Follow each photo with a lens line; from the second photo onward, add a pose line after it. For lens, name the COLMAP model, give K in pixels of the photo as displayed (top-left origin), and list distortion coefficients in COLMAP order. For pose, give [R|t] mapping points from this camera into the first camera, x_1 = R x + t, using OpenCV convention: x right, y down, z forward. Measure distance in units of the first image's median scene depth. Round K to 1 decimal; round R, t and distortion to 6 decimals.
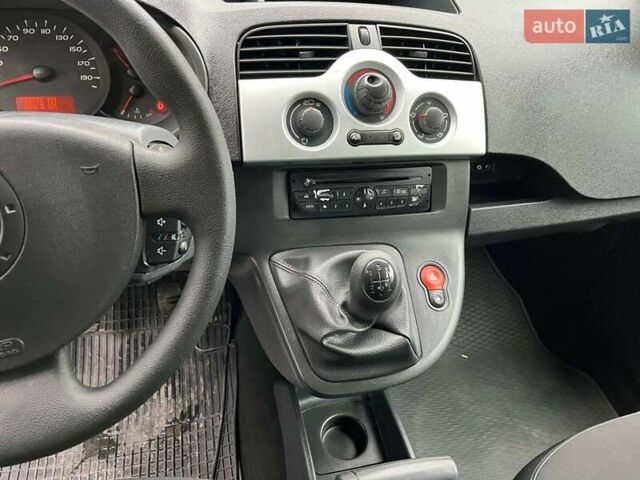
lens RADIAL K [[480.6, 0, 314.5], [0, 480.6, 239.8], [0, 0, 1]] dist [0.065530, -0.099384]
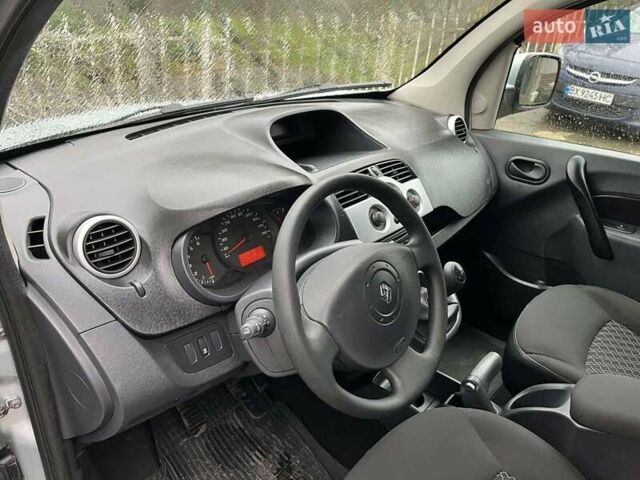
lens RADIAL K [[480.6, 0, 314.5], [0, 480.6, 239.8], [0, 0, 1]] dist [0.065530, -0.099384]
pose [[0.821472, -0.307617, 0.480162, -0.648982], [0.381283, 0.922420, -0.061355, -0.077595], [-0.424038, 0.233479, 0.875031, -0.318540]]
